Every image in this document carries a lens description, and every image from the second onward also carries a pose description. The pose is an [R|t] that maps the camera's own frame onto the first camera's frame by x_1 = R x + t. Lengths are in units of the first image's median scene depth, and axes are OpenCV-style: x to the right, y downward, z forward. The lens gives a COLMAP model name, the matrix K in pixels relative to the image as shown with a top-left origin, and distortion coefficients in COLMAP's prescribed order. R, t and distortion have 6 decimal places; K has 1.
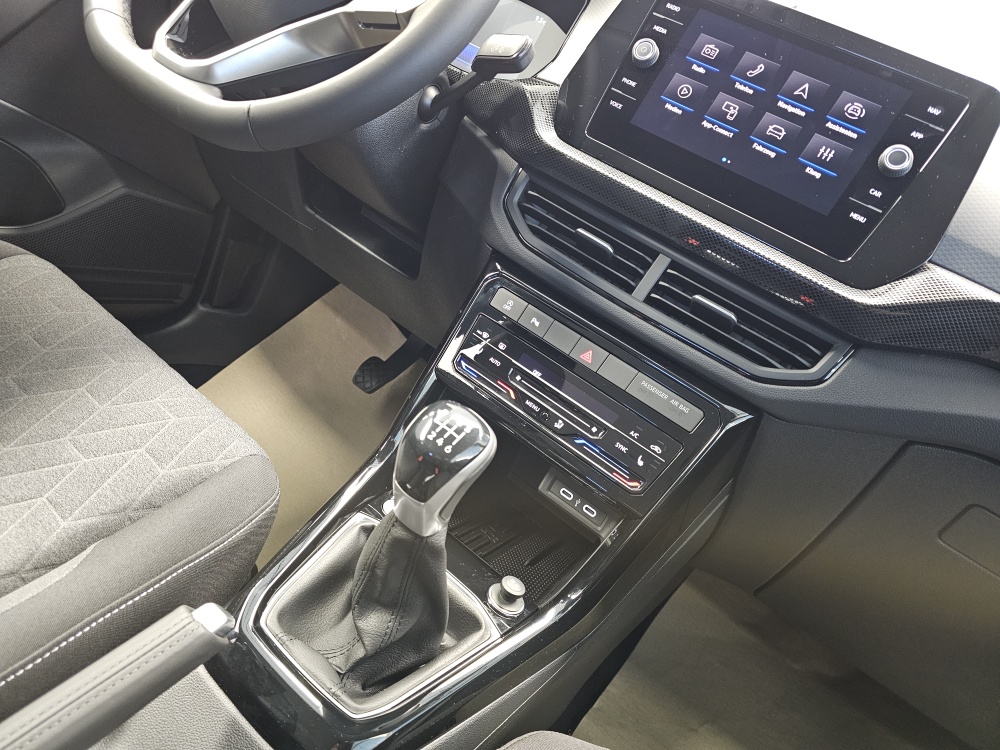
lens RADIAL K [[755.1, 0, 499.9], [0, 755.1, 374.2], [0, 0, 1]] dist [0.007194, 0.003706]
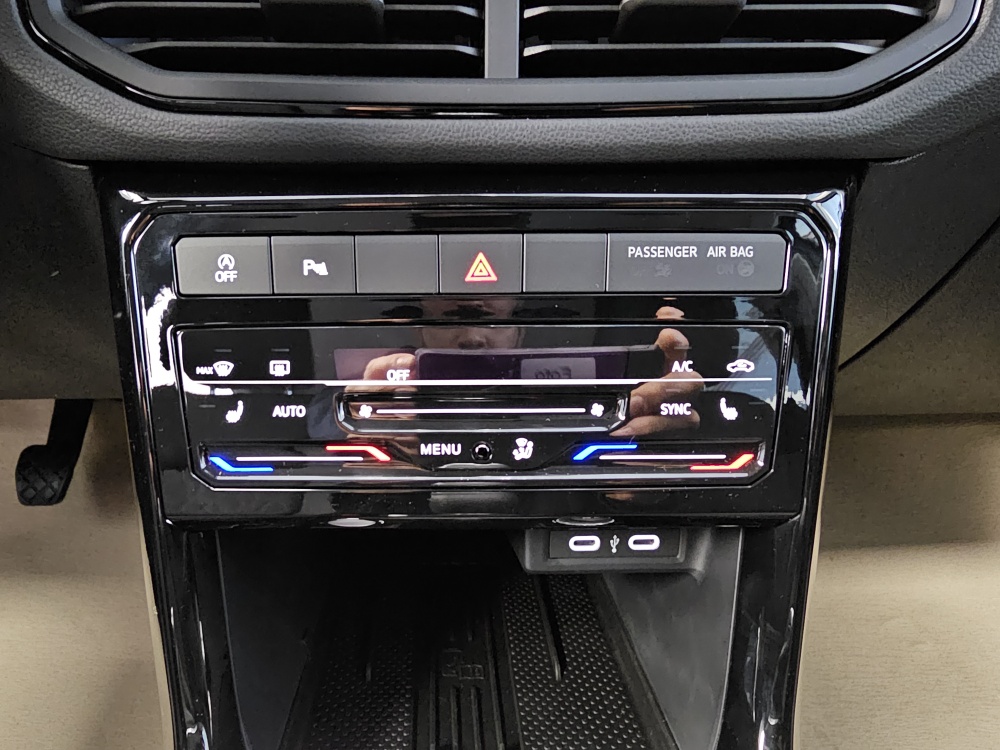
lens RADIAL K [[785.8, 0, 502.4], [0, 785.8, 385.0], [0, 0, 1]] dist [-0.009191, 0.003113]
pose [[0.764975, -0.588186, 0.262393, -0.021405], [0.523241, 0.805111, 0.279311, -0.086027], [-0.375542, -0.076371, 0.923653, 0.608837]]
